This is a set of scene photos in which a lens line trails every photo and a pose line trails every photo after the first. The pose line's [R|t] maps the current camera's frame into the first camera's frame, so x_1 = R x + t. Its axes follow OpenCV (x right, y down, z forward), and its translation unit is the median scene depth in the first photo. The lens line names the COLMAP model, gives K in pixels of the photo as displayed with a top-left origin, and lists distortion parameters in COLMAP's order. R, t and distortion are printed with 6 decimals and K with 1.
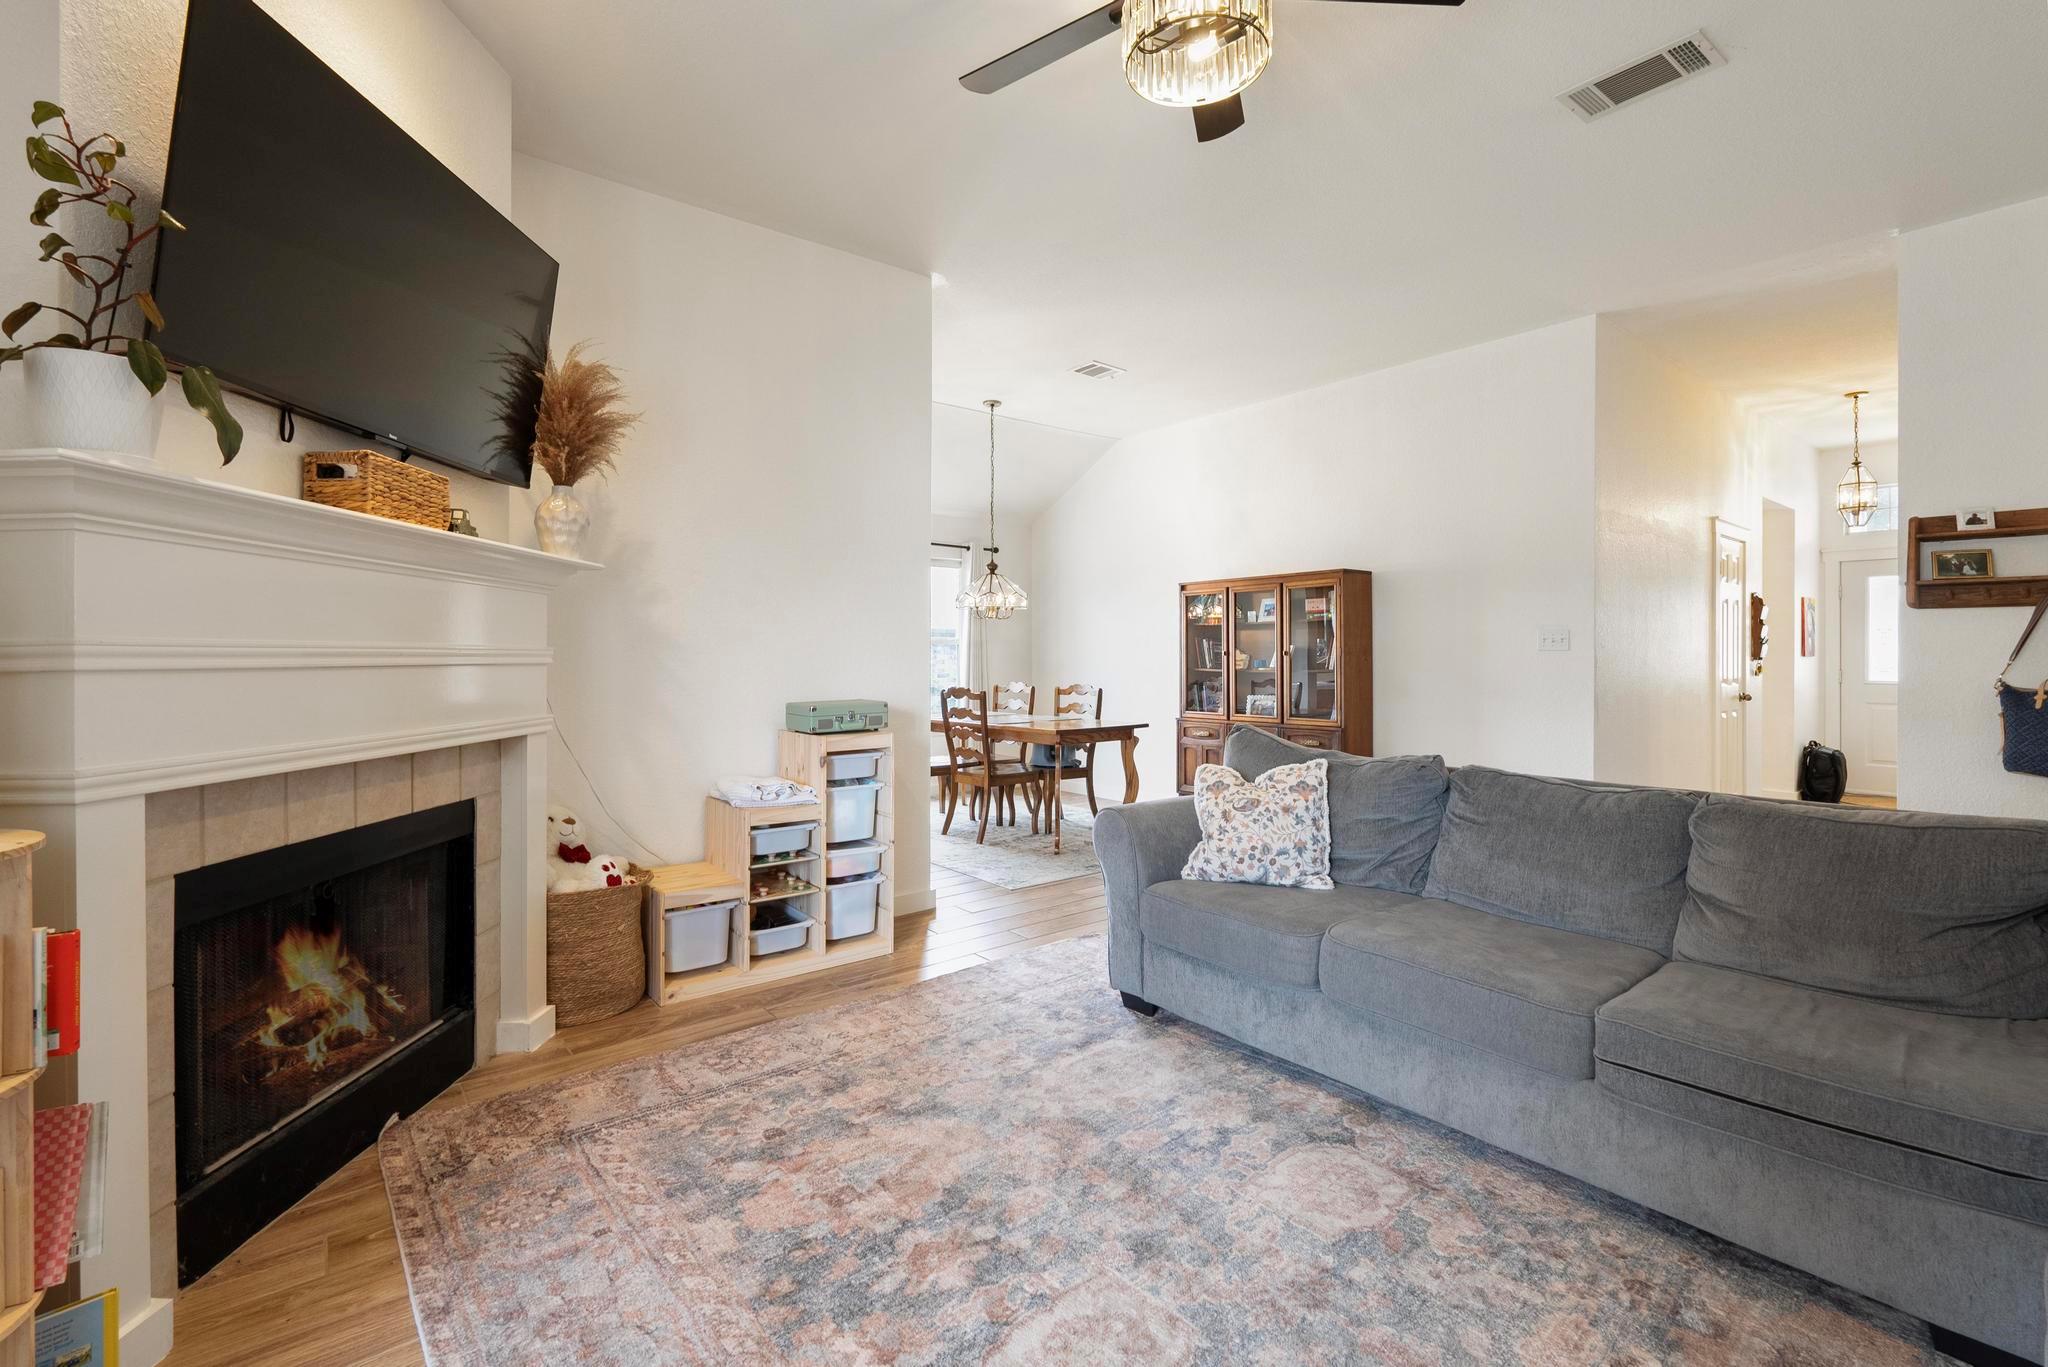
lens RADIAL K [[938.2, 0, 1026.7], [0, 938.2, 667.2], [0, 0, 1]] dist [-0.000750, -0.000241]
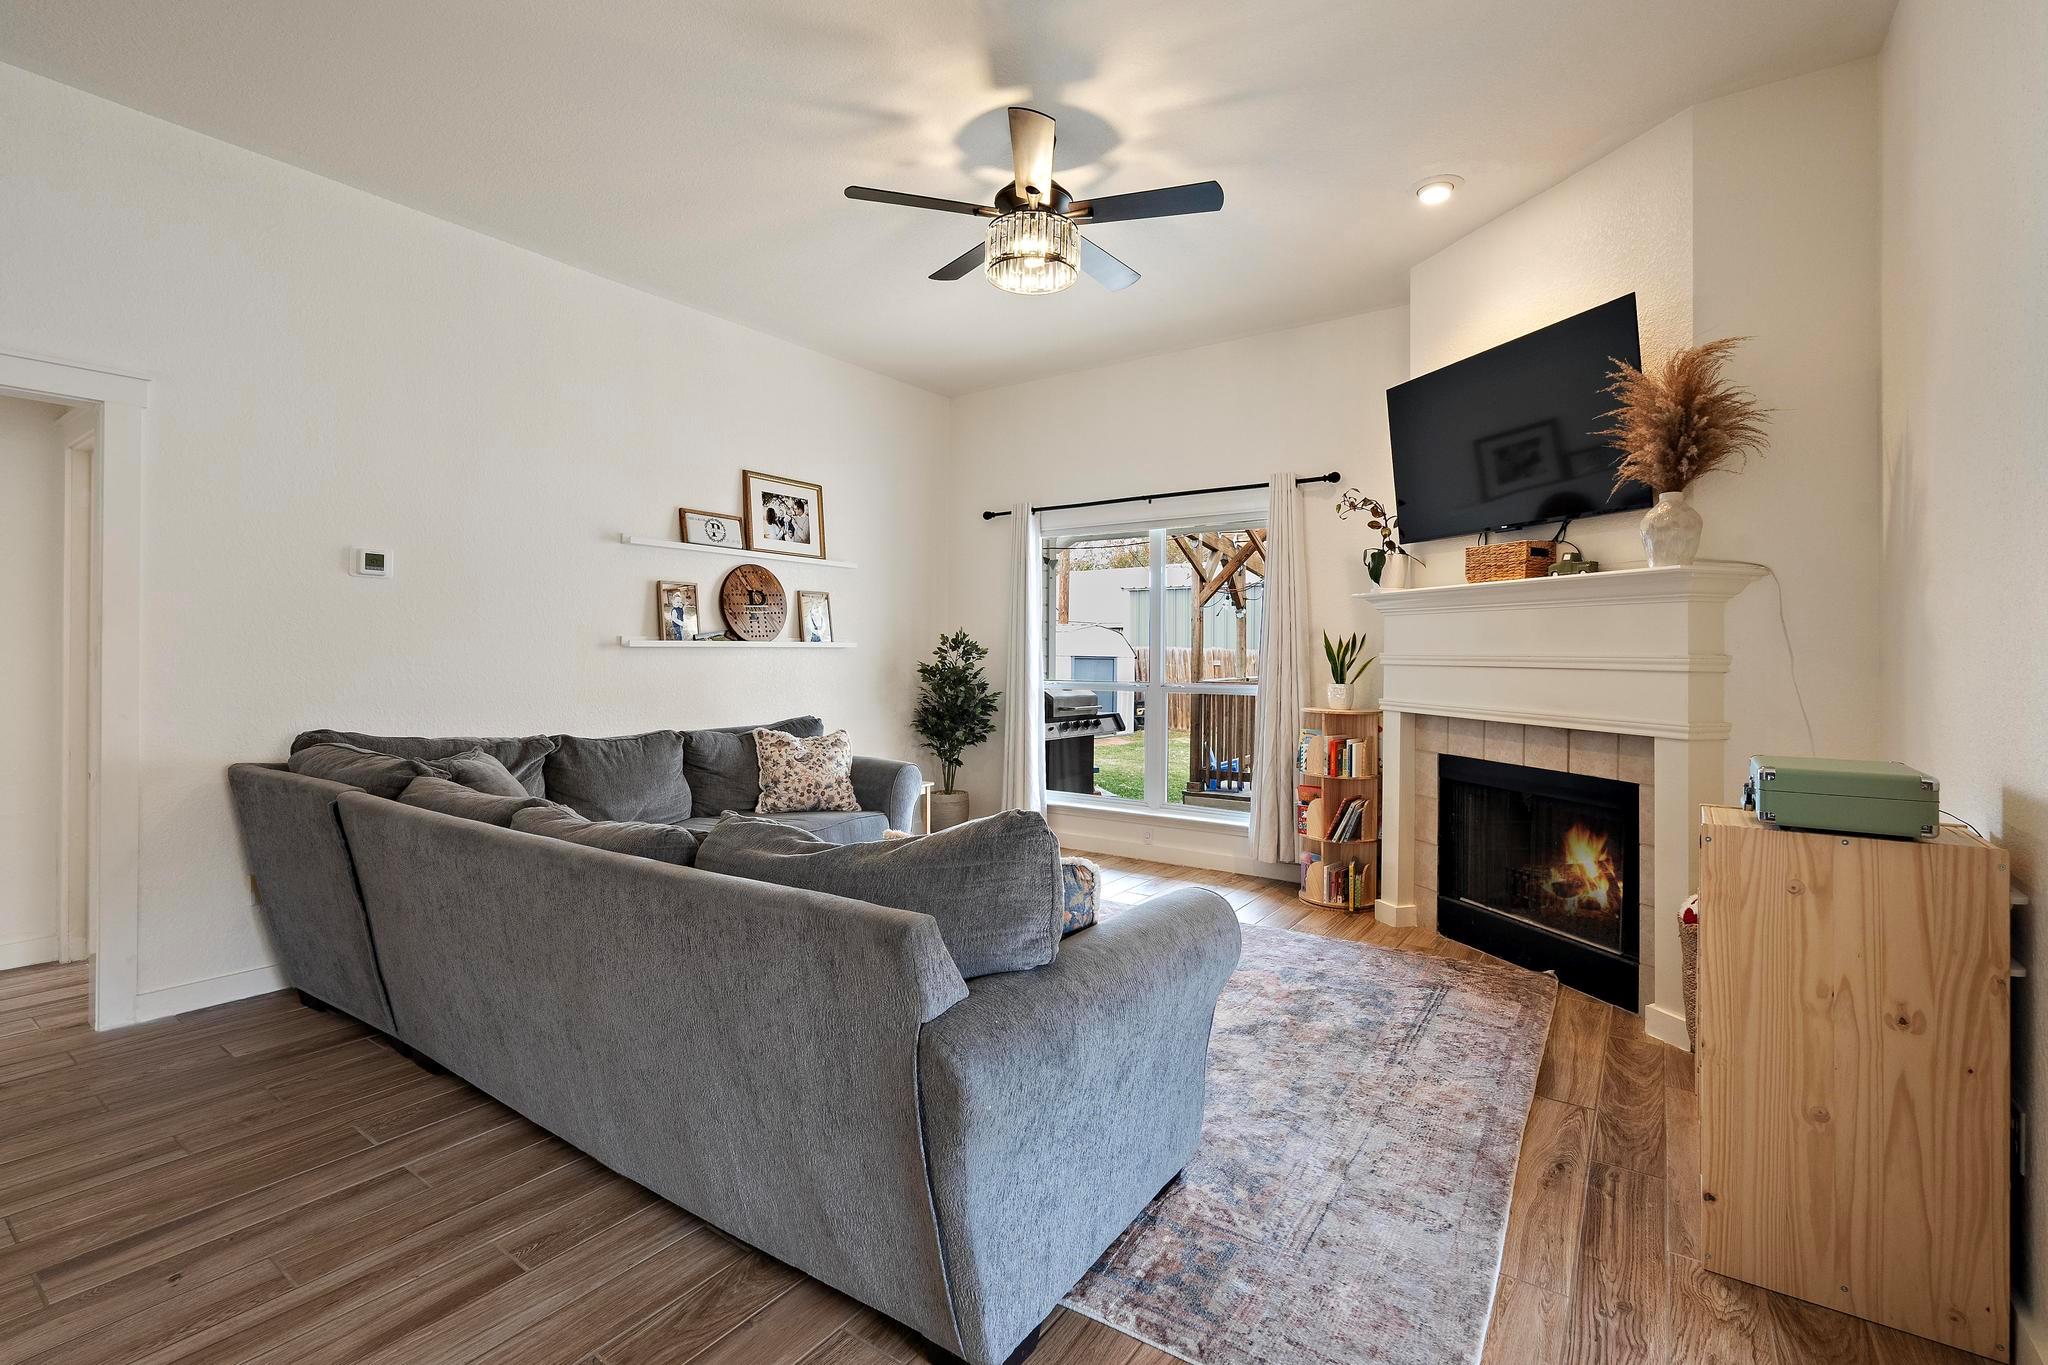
lens RADIAL K [[938.2, 0, 986.7], [0, 938.2, 665.6], [0, 0, 1]] dist [-0.000750, -0.000241]
pose [[-0.972012, -0.004623, -0.234886, 0.431366], [-0.010373, 0.999676, 0.023251, -0.025036], [0.234703, 0.025037, -0.971745, 1.740296]]
